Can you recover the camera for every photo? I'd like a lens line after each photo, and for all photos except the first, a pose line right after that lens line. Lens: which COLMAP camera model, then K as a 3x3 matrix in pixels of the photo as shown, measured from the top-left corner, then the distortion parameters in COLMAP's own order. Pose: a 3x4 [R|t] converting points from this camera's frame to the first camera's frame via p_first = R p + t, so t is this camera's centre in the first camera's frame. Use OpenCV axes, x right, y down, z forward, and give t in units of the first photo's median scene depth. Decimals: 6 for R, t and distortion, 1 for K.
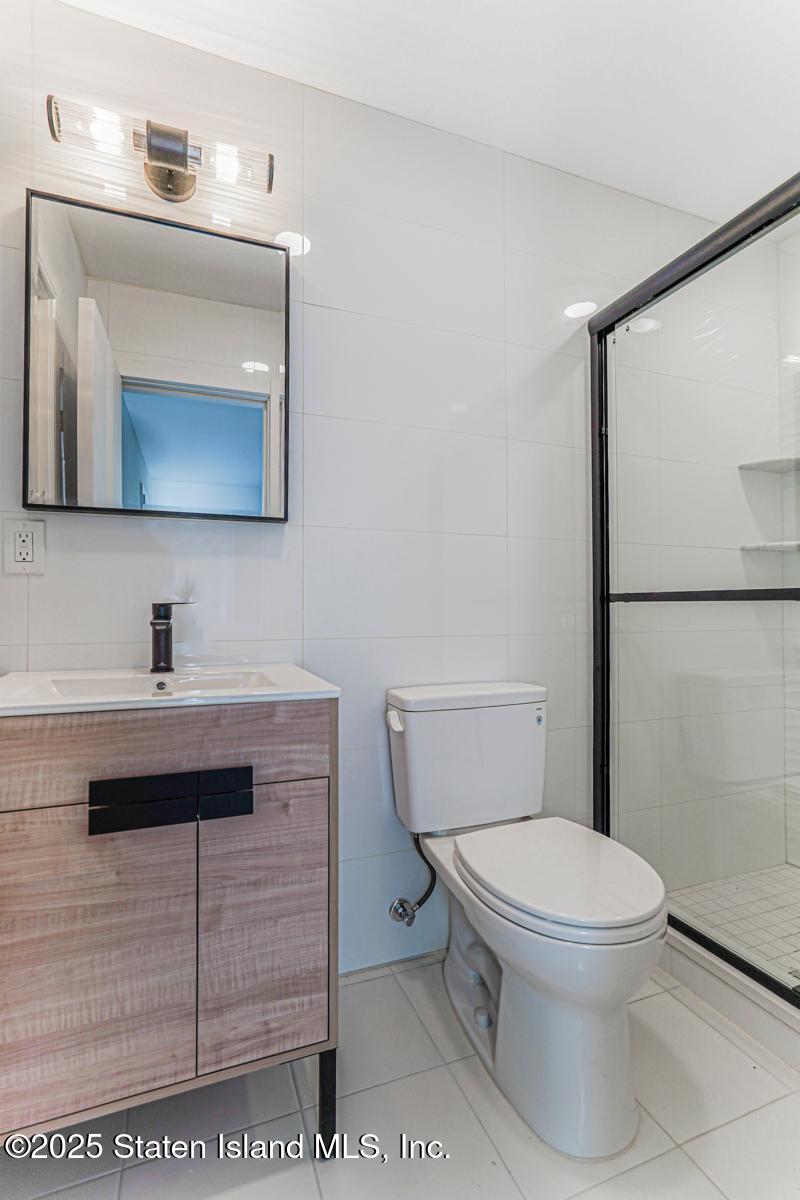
lens RADIAL K [[551.9, 0, 396.4], [0, 551.9, 605.1], [0, 0, 1]] dist [-0.000940, -0.000199]
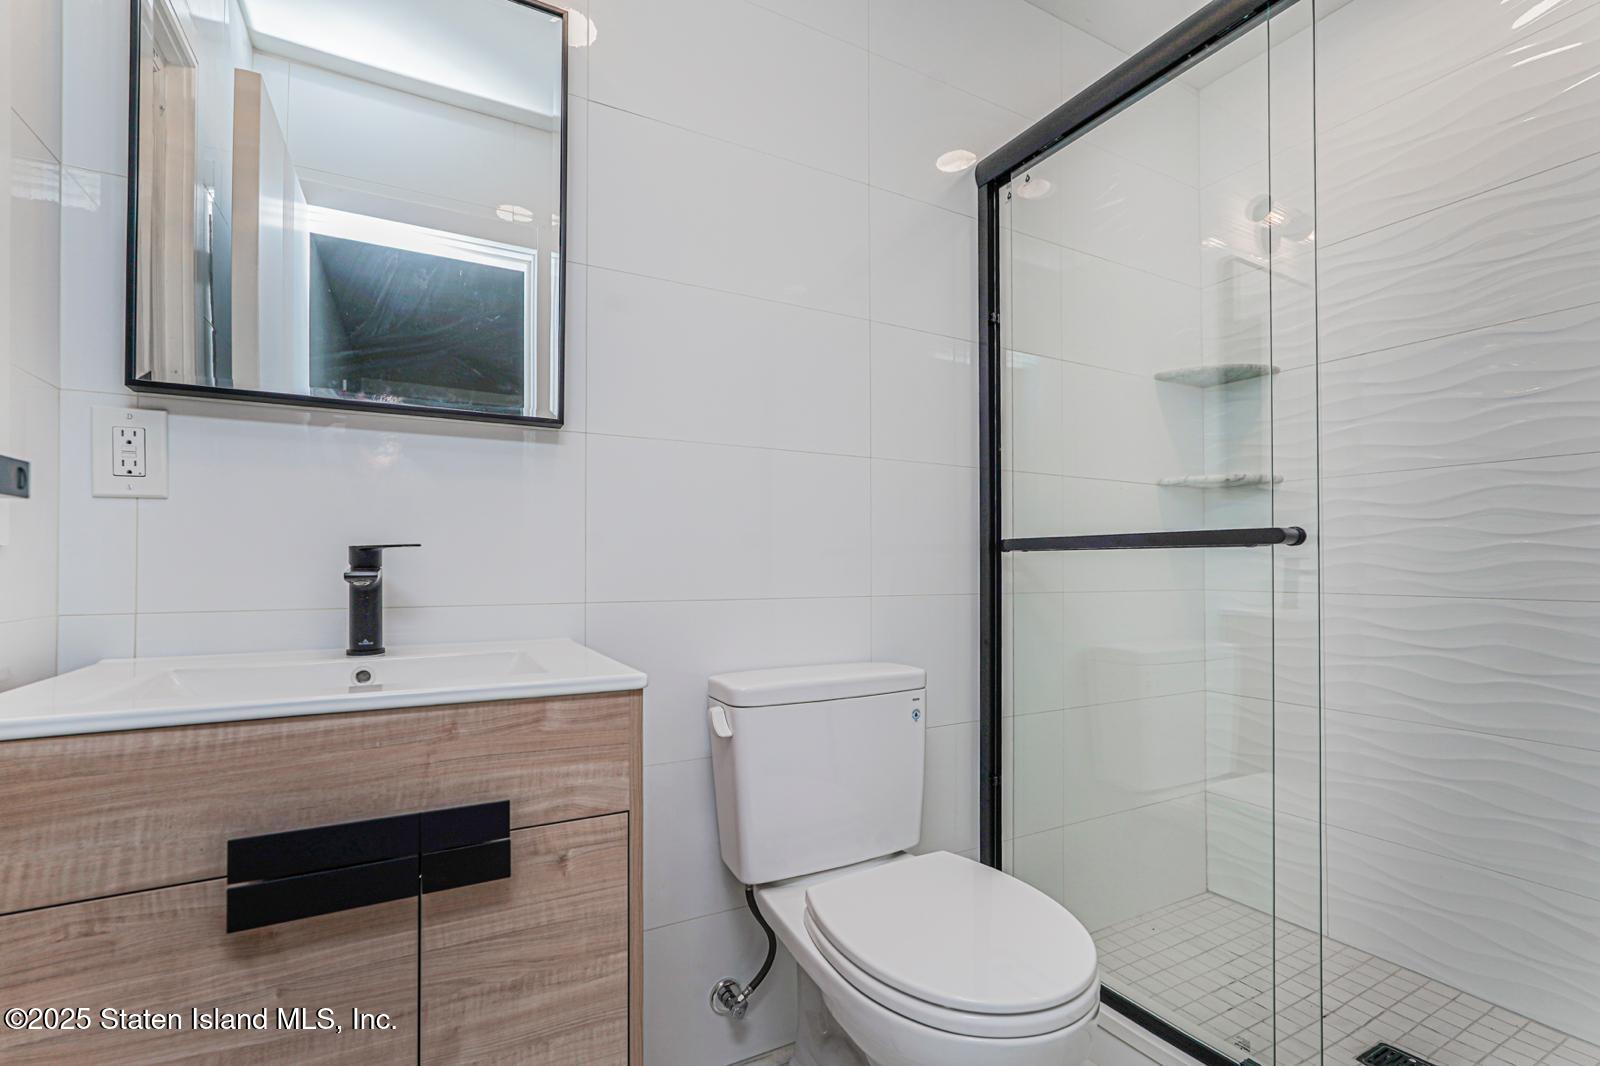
lens RADIAL K [[735.8, 0, 746.9], [0, 735.8, 548.4], [0, 0, 1]] dist [-0.000940, -0.000199]
pose [[0.998189, -0.003457, 0.060063, -0.029096], [0.004478, 0.999847, -0.016886, 0.013423], [-0.059996, 0.017124, 0.998052, 0.102451]]
